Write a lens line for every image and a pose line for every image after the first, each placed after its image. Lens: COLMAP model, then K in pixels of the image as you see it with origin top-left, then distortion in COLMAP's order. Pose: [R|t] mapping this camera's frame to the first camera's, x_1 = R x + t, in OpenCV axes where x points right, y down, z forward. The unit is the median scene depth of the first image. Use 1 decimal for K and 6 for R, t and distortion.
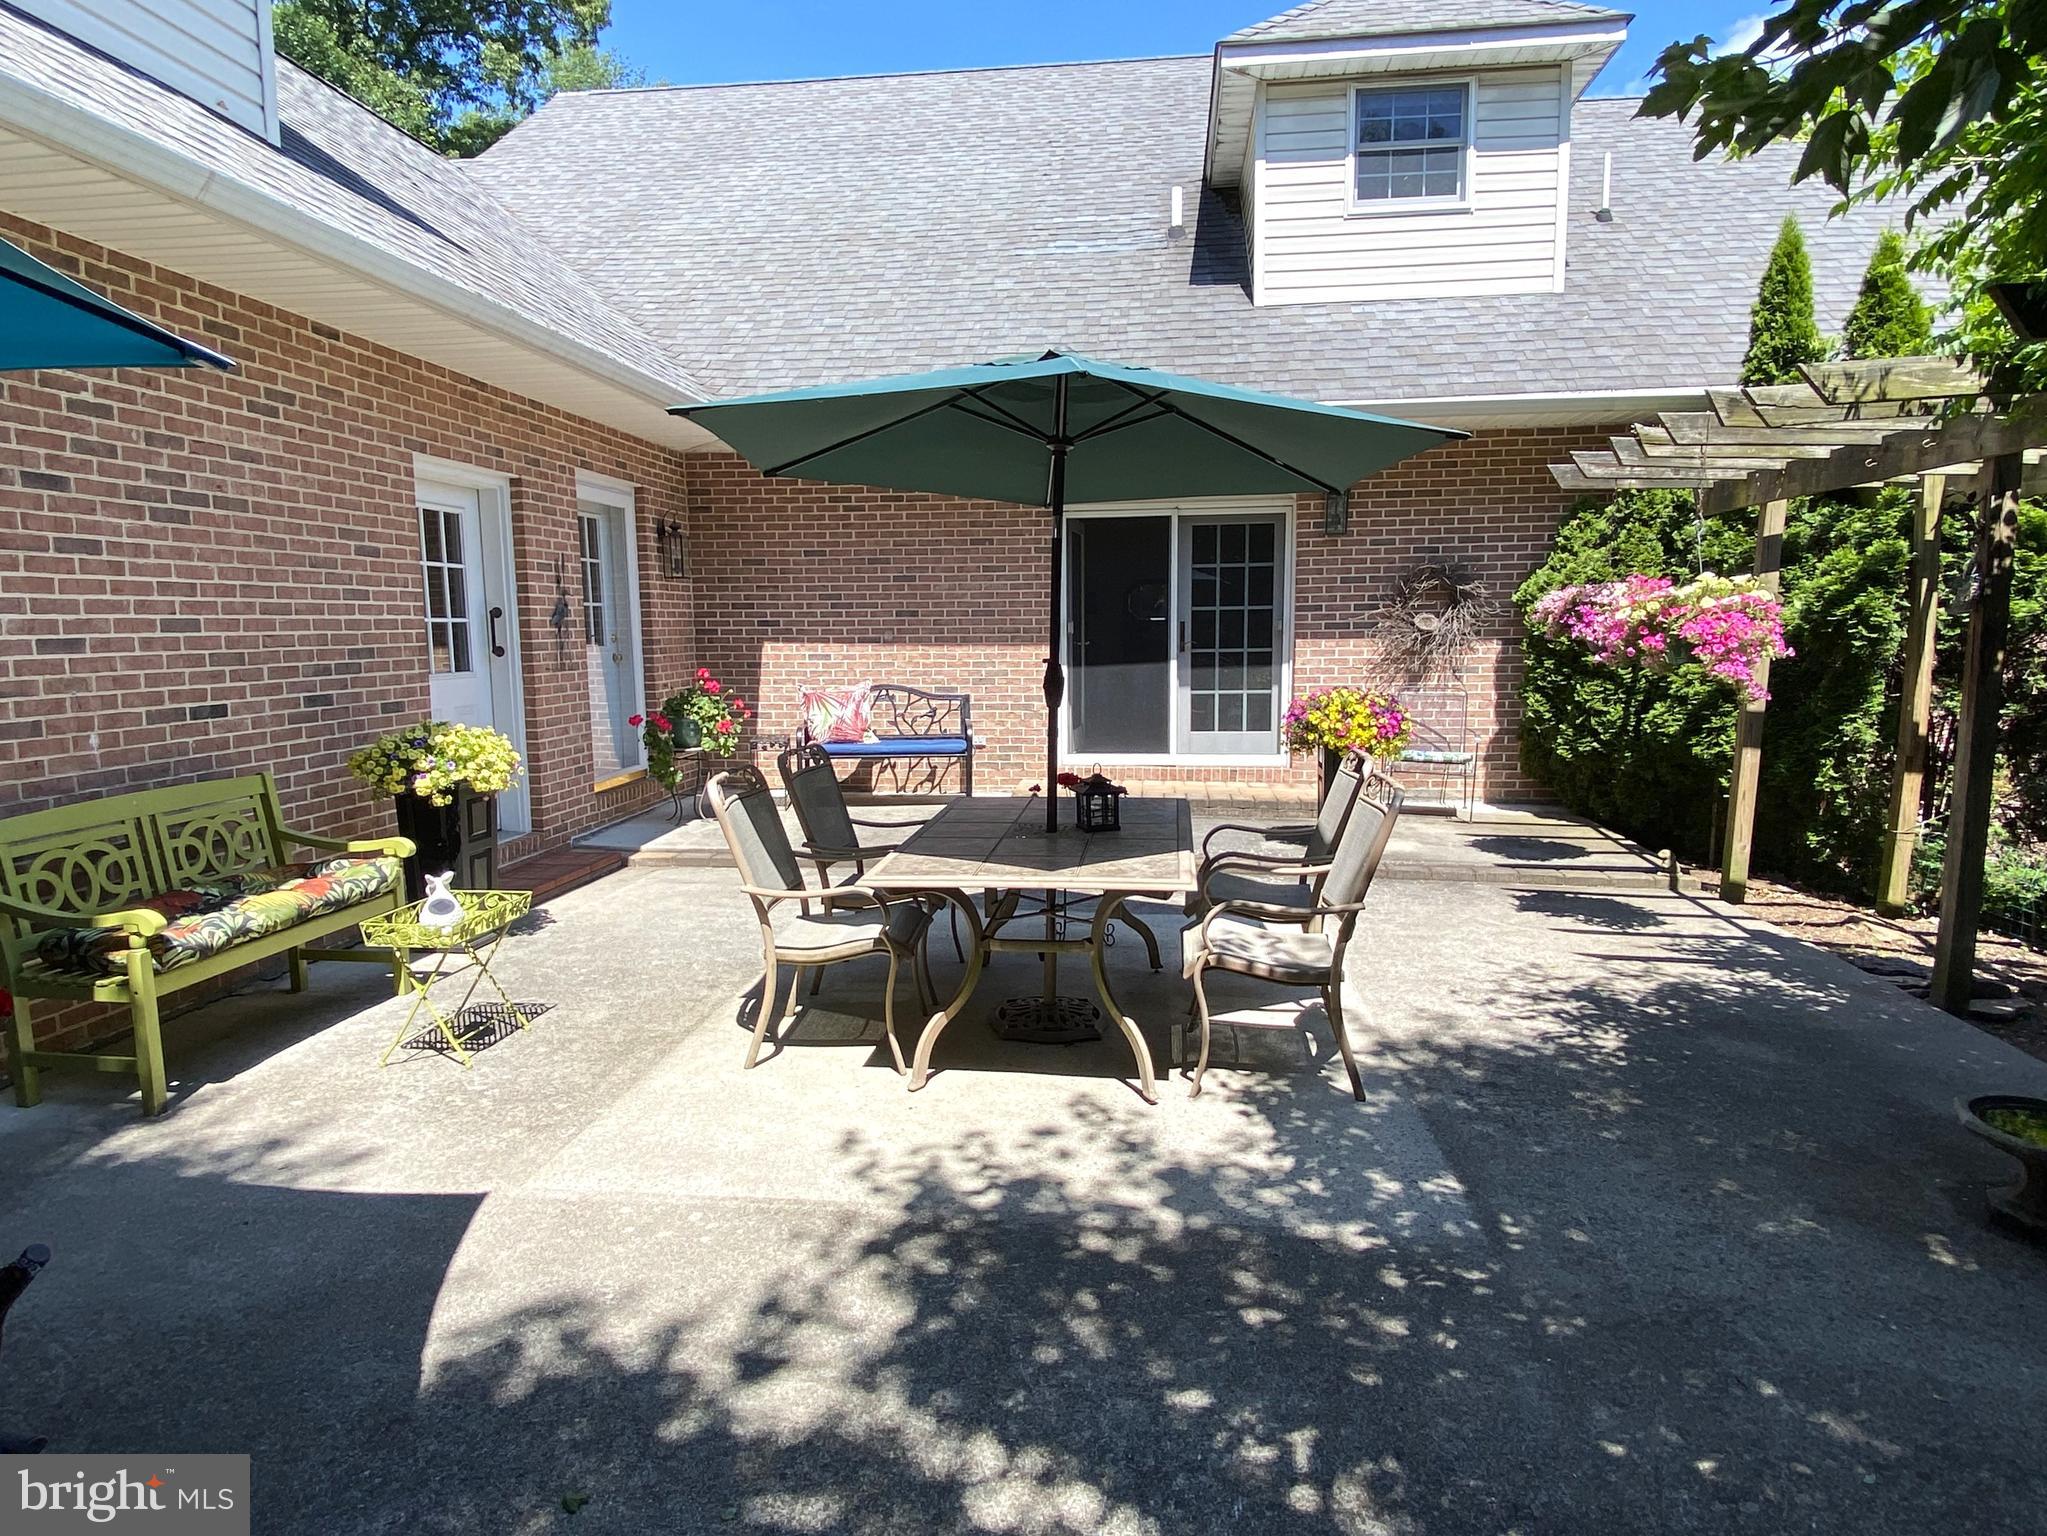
lens RADIAL K [[1145.4, 0, 1023.5], [0, 1145.4, 768.0], [0, 0, 1]] dist [0.003759, 0.001407]
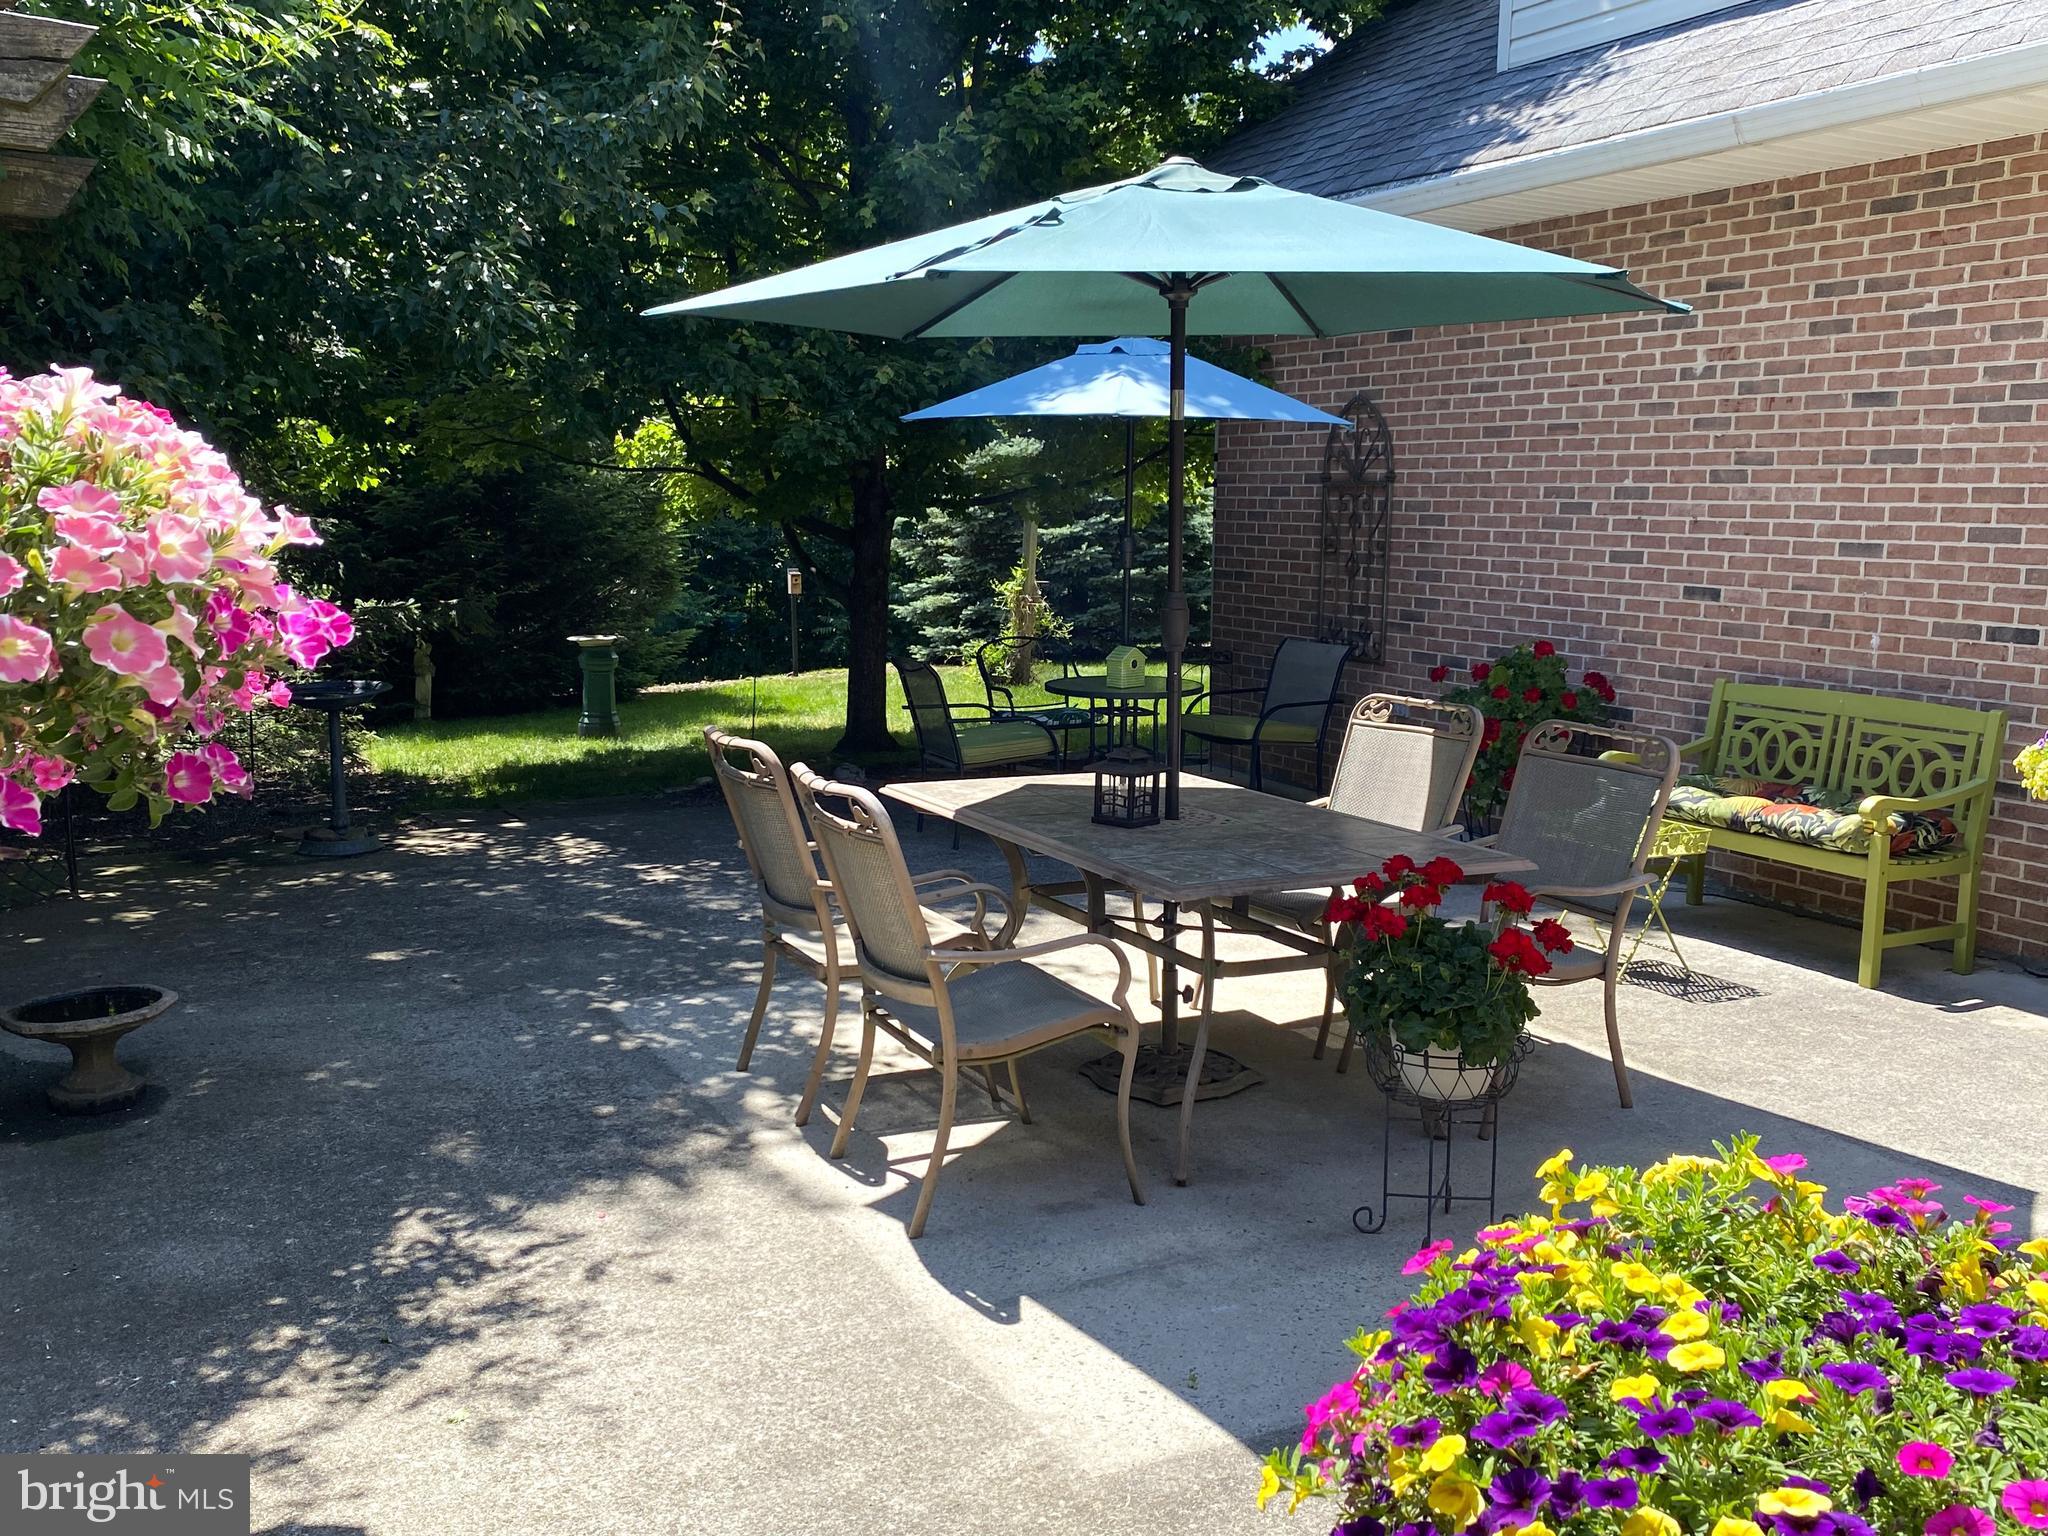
lens RADIAL K [[1542.0, 0, 1024.0], [0, 1542.0, 768.0], [0, 0, 1]] dist [0.001509, -0.011390]
pose [[-0.795557, 0.097576, -0.597969, 0.660163], [-0.088497, 0.957647, 0.274007, -0.227865], [0.599380, 0.270907, -0.753228, 1.607052]]
